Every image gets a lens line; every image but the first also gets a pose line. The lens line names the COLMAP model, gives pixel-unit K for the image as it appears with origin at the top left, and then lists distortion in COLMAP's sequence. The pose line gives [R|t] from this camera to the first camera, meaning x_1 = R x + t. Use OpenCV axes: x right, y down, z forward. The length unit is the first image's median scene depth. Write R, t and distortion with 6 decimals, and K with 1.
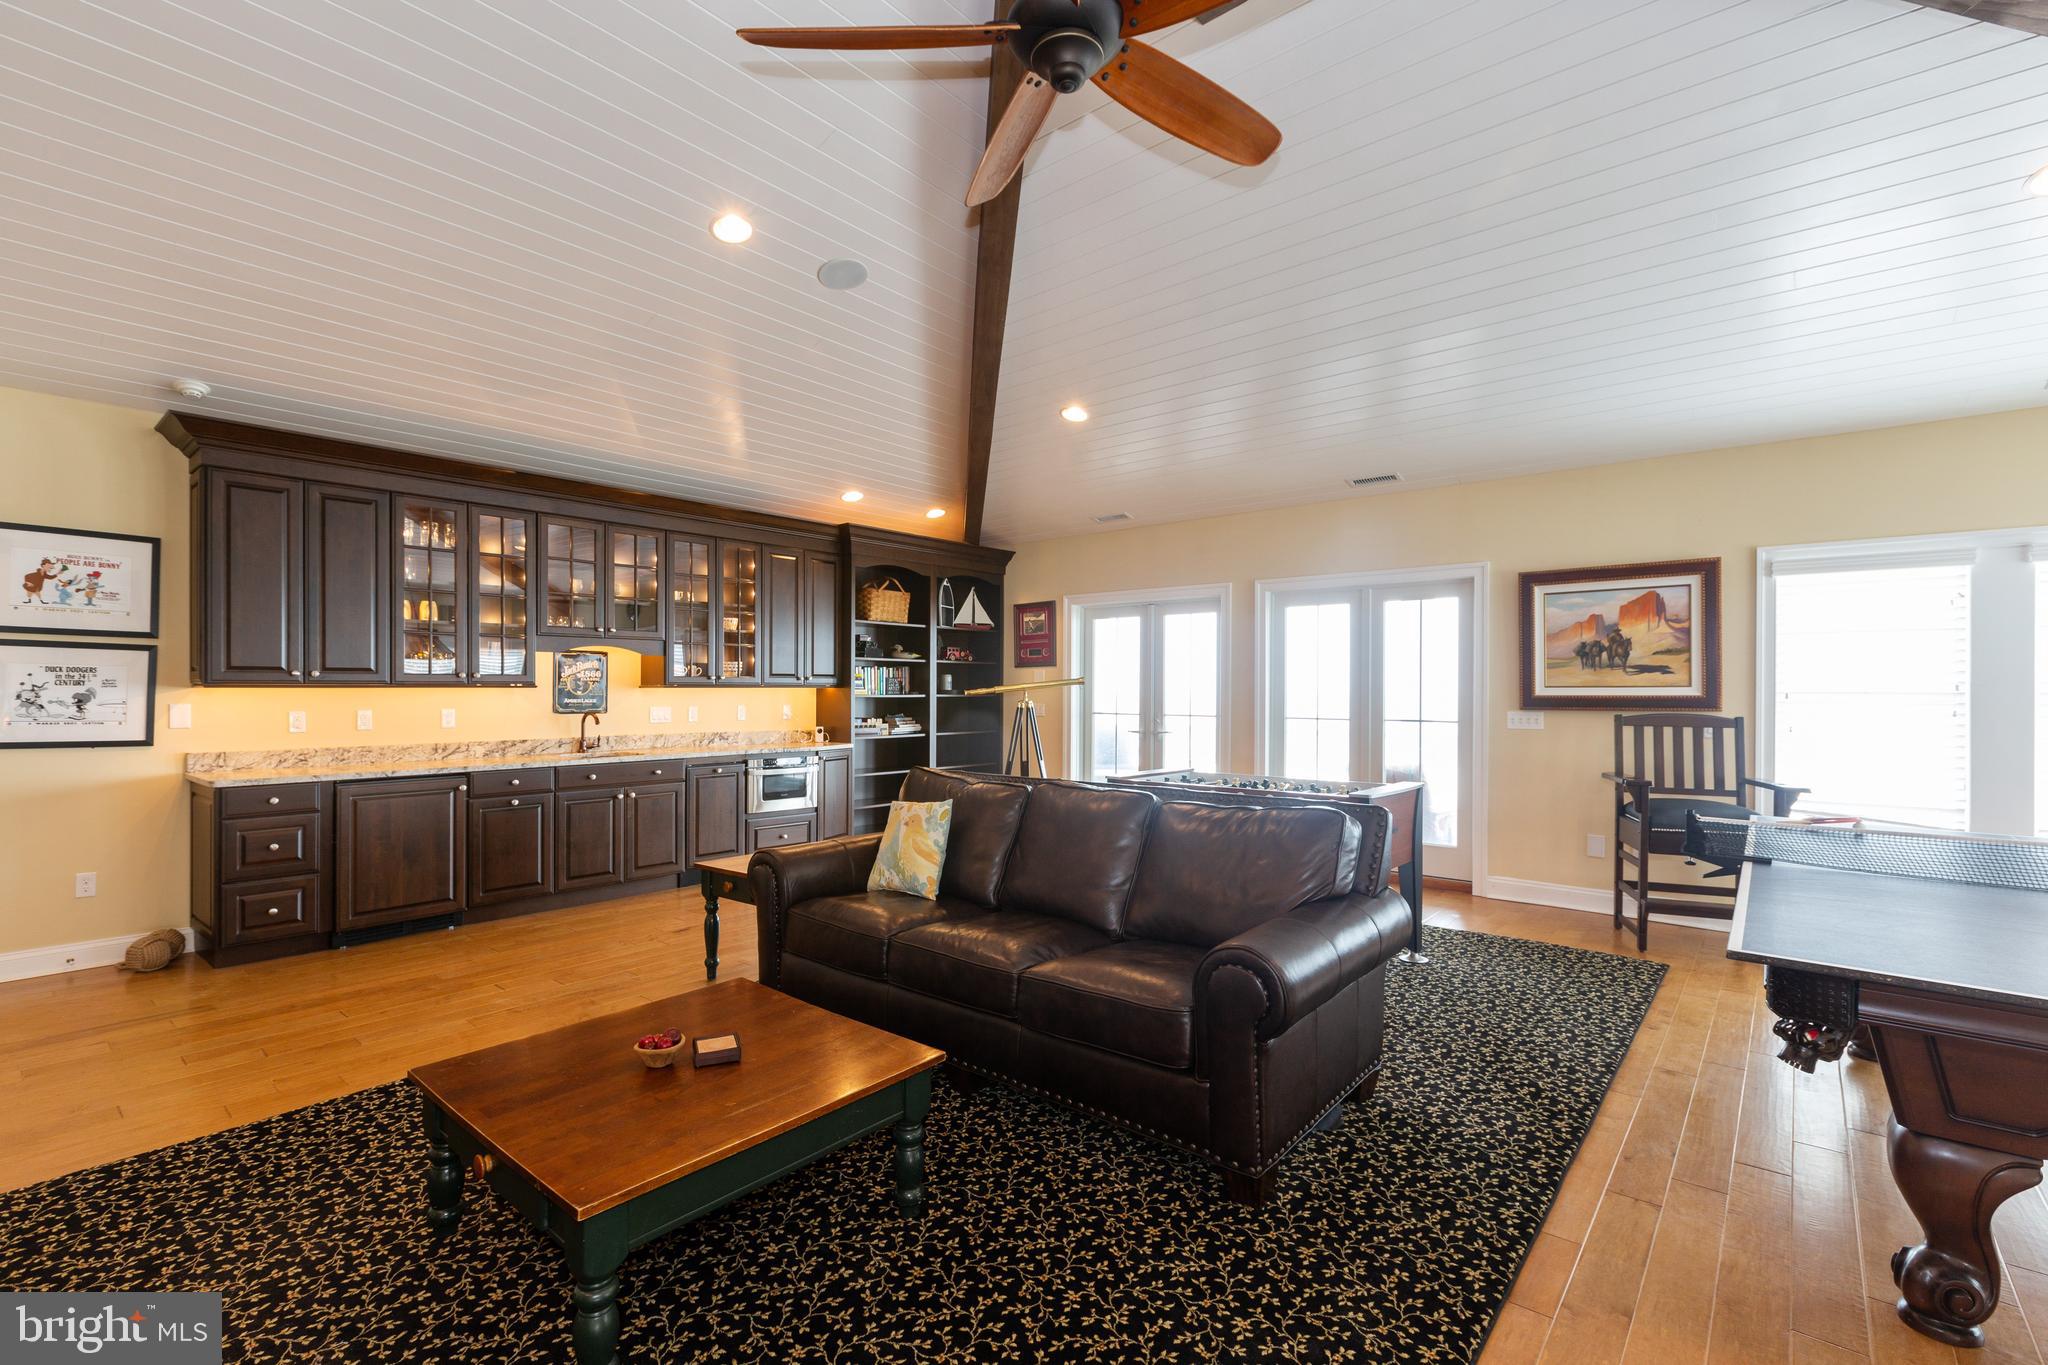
lens RADIAL K [[924.1, 0, 1017.8], [0, 924.1, 690.7], [0, 0, 1]] dist [-0.003503, 0.000681]
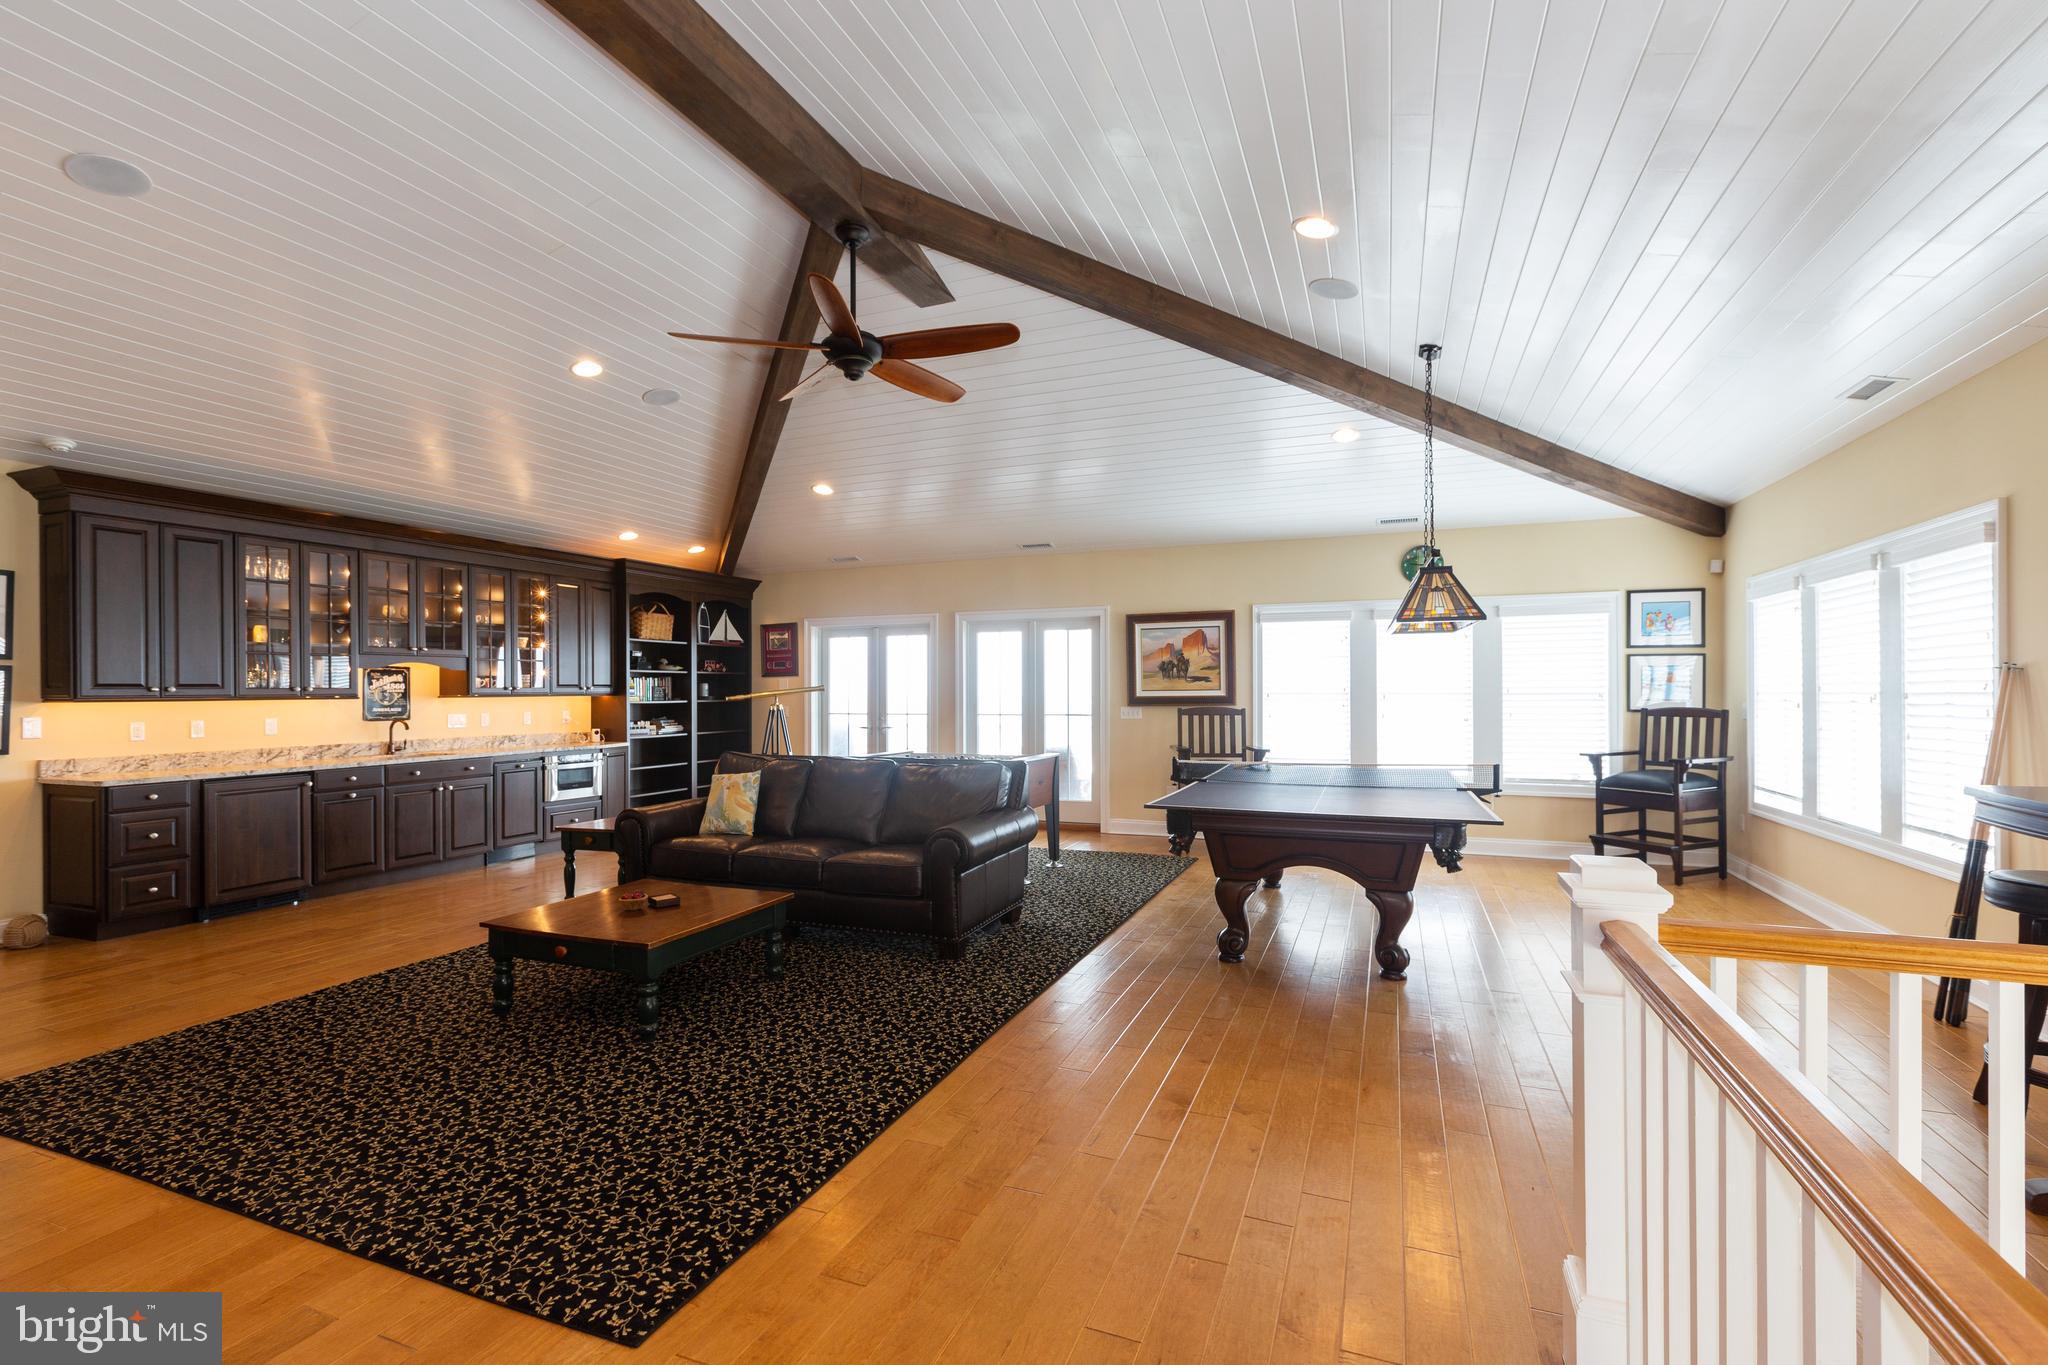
lens RADIAL K [[924.1, 0, 1026.9], [0, 924.1, 693.0], [0, 0, 1]] dist [-0.003503, 0.000681]
pose [[0.947353, -0.009210, 0.320057, -0.101801], [0.008974, 0.999957, 0.002212, -0.006066], [-0.320064, 0.000777, 0.947396, -0.417012]]
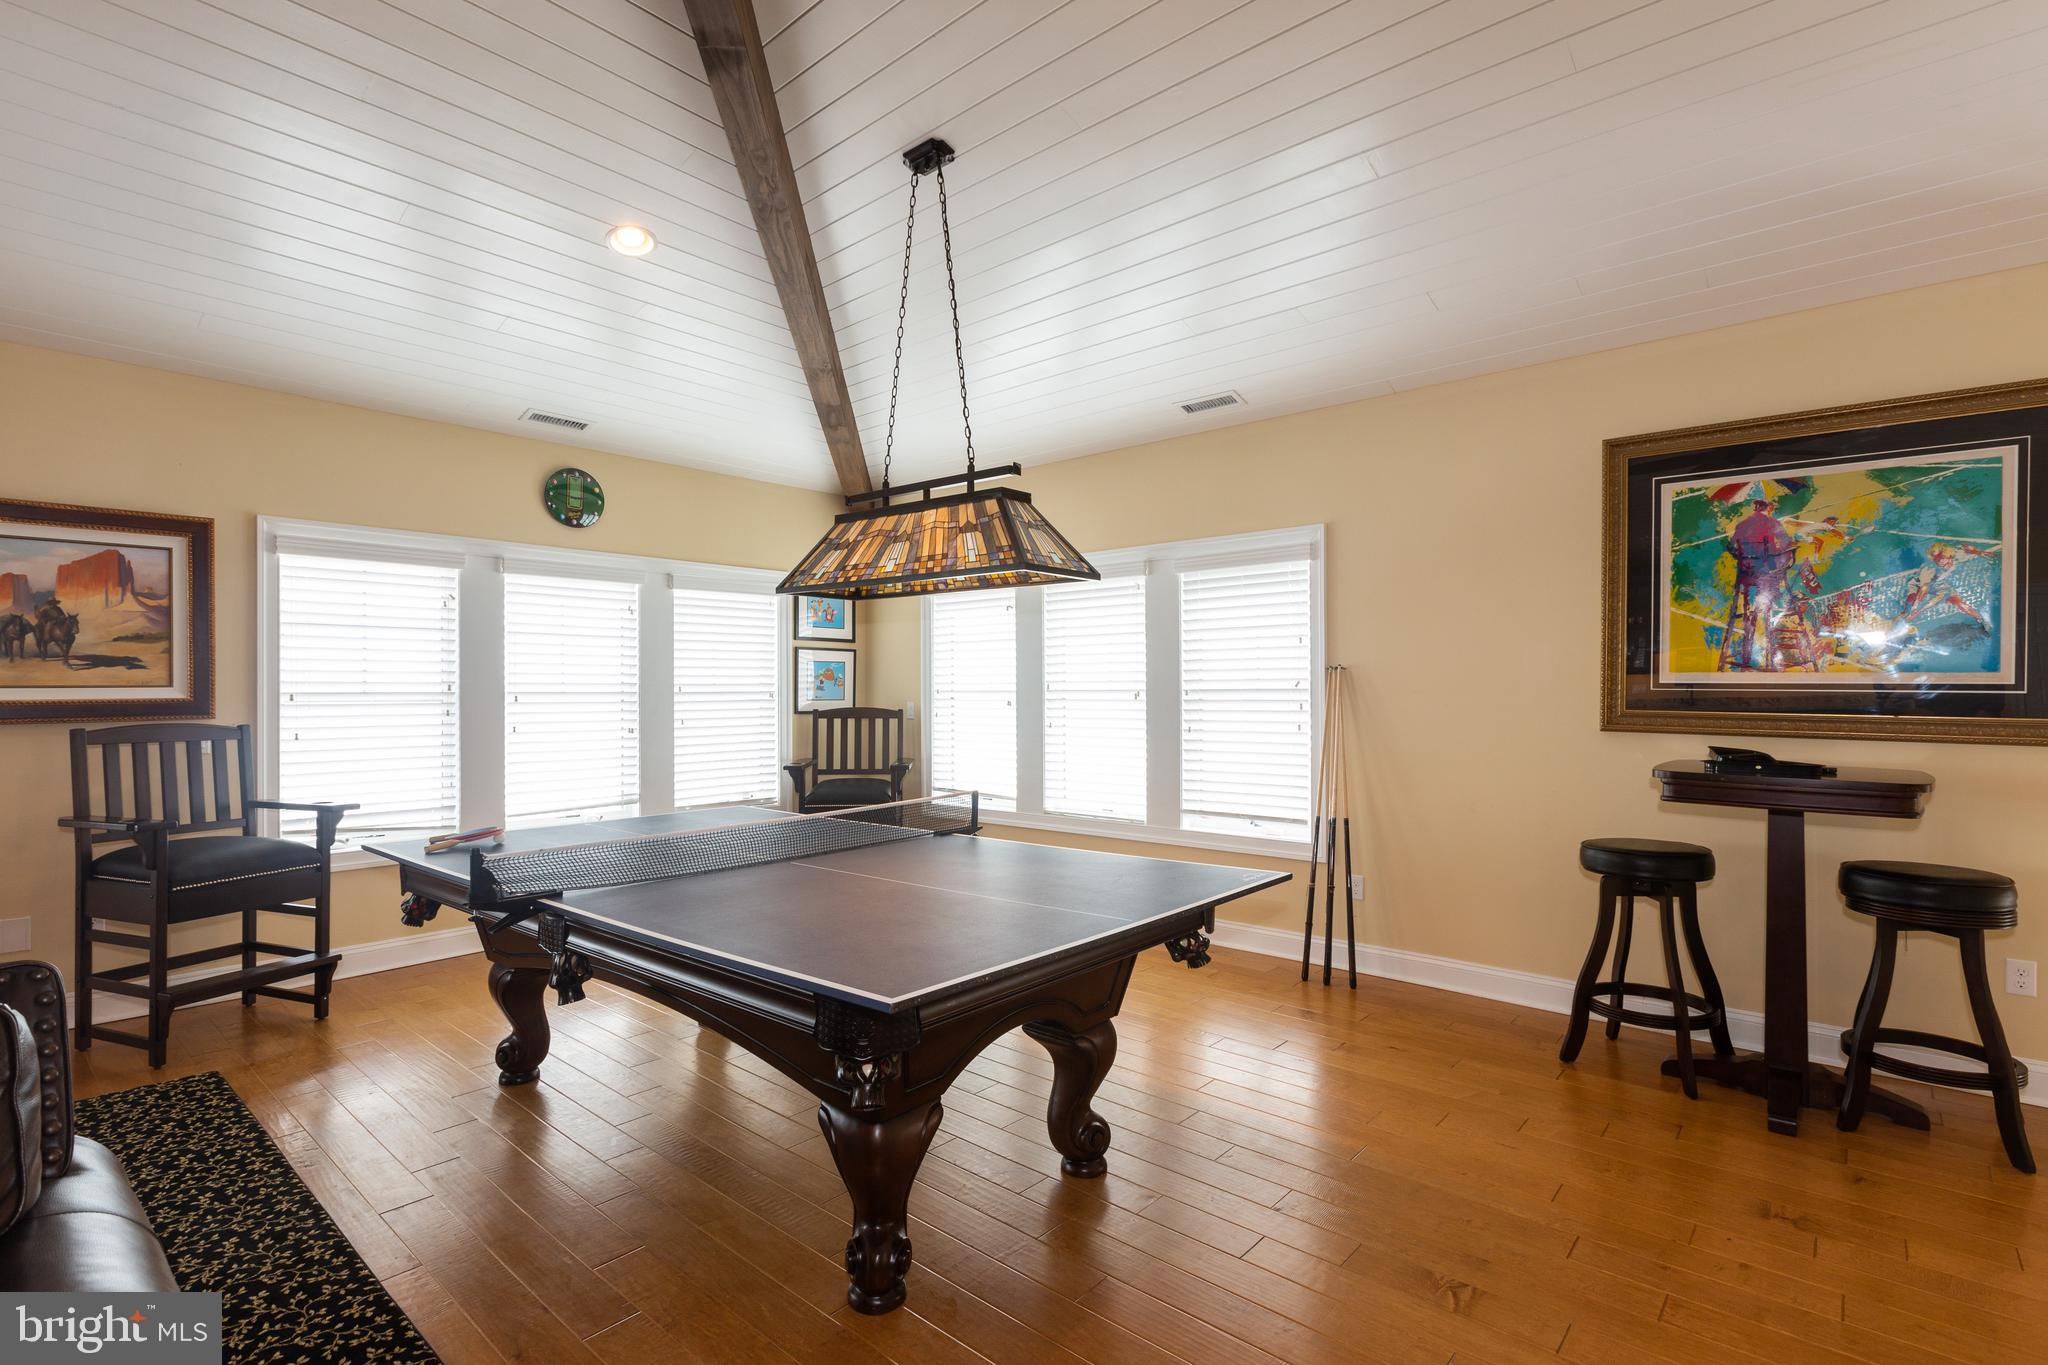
lens RADIAL K [[962.2, 0, 1031.1], [0, 962.2, 686.0], [0, 0, 1]] dist [-0.010547, -0.001130]
pose [[0.005747, -0.000561, 0.999983, -0.033319], [0.004435, 0.999990, 0.000536, -0.002237], [-0.999974, 0.004432, 0.005749, 0.311563]]
